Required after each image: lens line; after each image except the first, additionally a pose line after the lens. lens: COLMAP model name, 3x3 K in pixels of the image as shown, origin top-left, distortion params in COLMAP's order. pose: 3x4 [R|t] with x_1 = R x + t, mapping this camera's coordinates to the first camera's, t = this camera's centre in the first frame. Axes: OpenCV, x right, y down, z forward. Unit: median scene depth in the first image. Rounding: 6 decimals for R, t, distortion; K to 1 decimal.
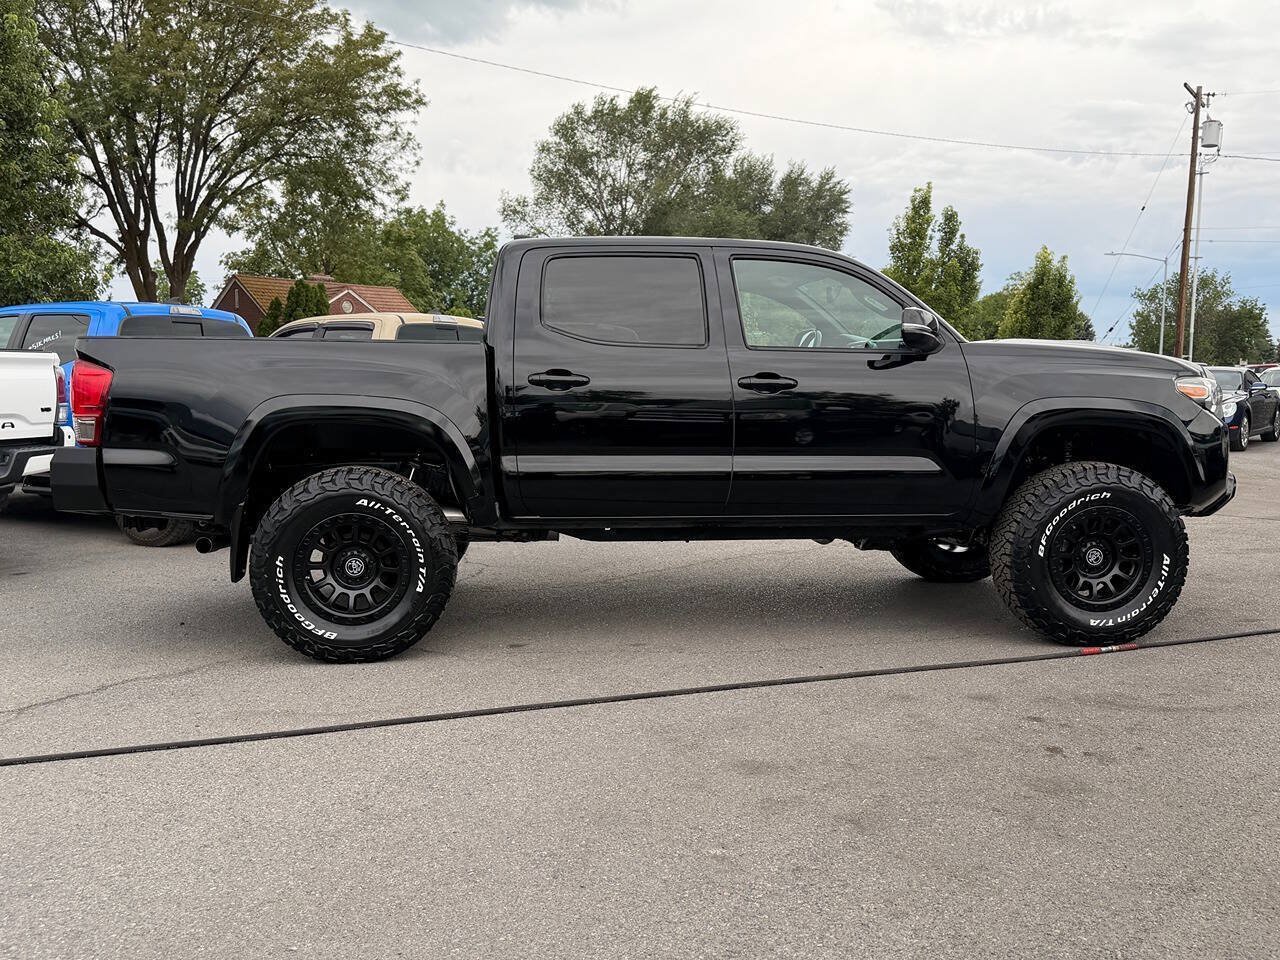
lens RADIAL K [[1131.6, 0, 640.0], [0, 1131.6, 480.0], [0, 0, 1]] dist [0.140522, -0.225249]
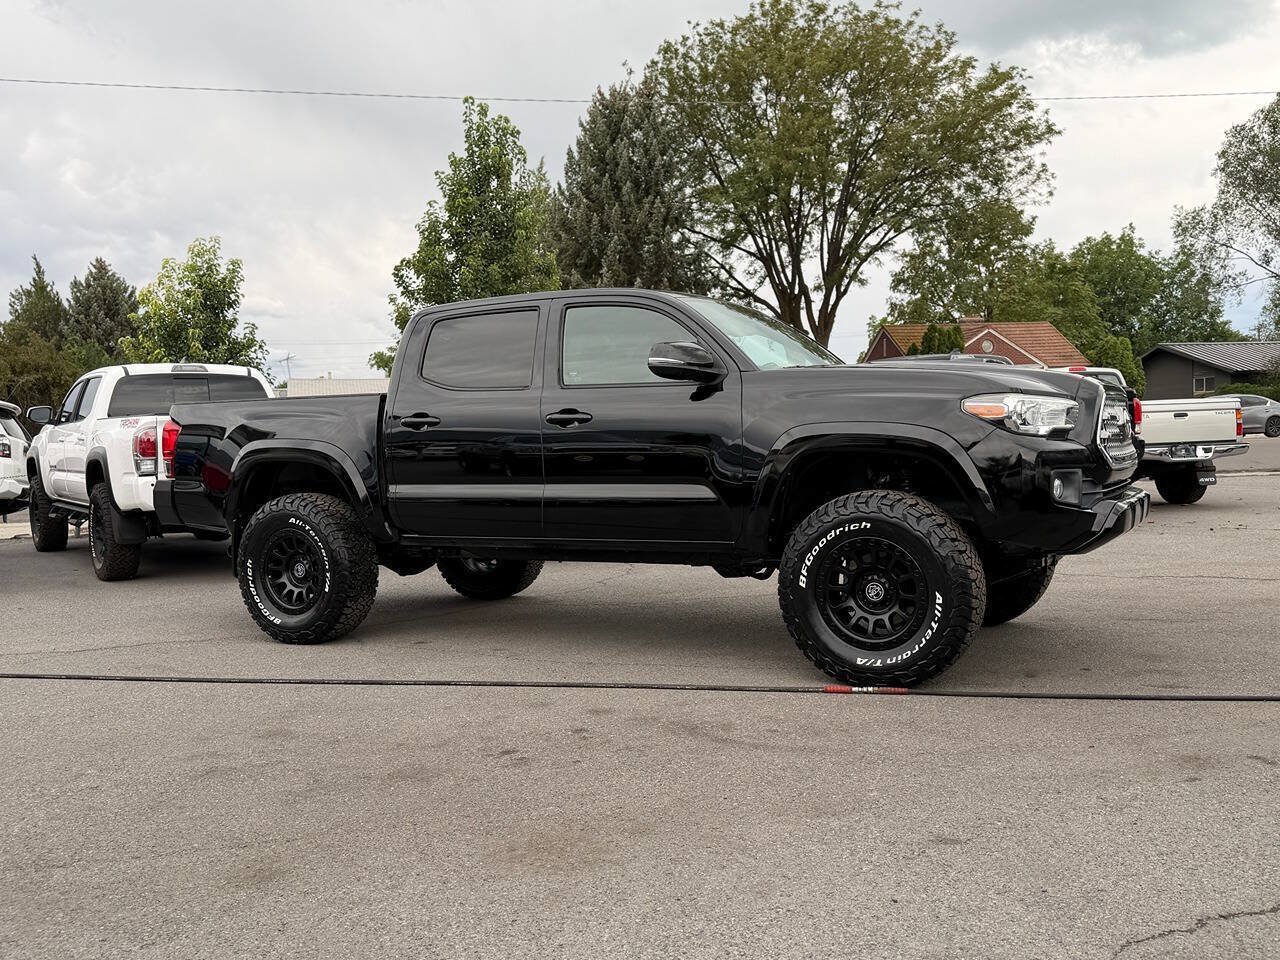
lens RADIAL K [[1127.6, 0, 640.0], [0, 1127.6, 480.0], [0, 0, 1]] dist [0.157121, -0.299851]
pose [[0.829651, -0.005257, -0.558257, 0.704452], [-0.014572, 0.999411, -0.031066, 0.007022], [0.558092, 0.033909, 0.829086, 0.116712]]
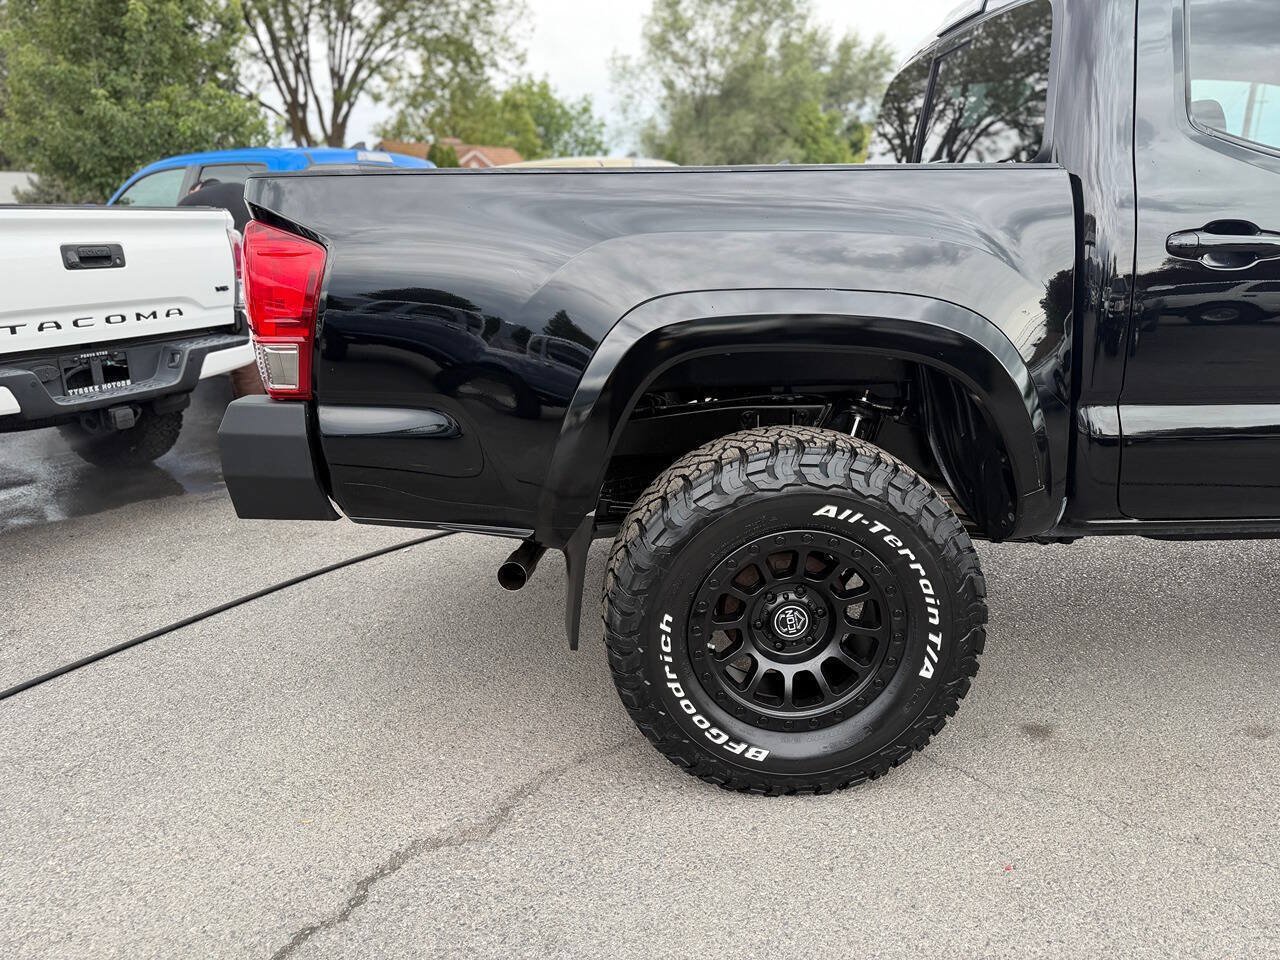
lens RADIAL K [[894.7, 0, 652.1], [0, 894.7, 475.4], [0, 0, 1]] dist [0.057735, -0.085269]
pose [[0.998351, -0.000499, -0.057405, -0.255626], [0.010891, 0.983449, 0.180857, -0.057654], [0.056364, -0.181183, 0.981833, 0.530779]]
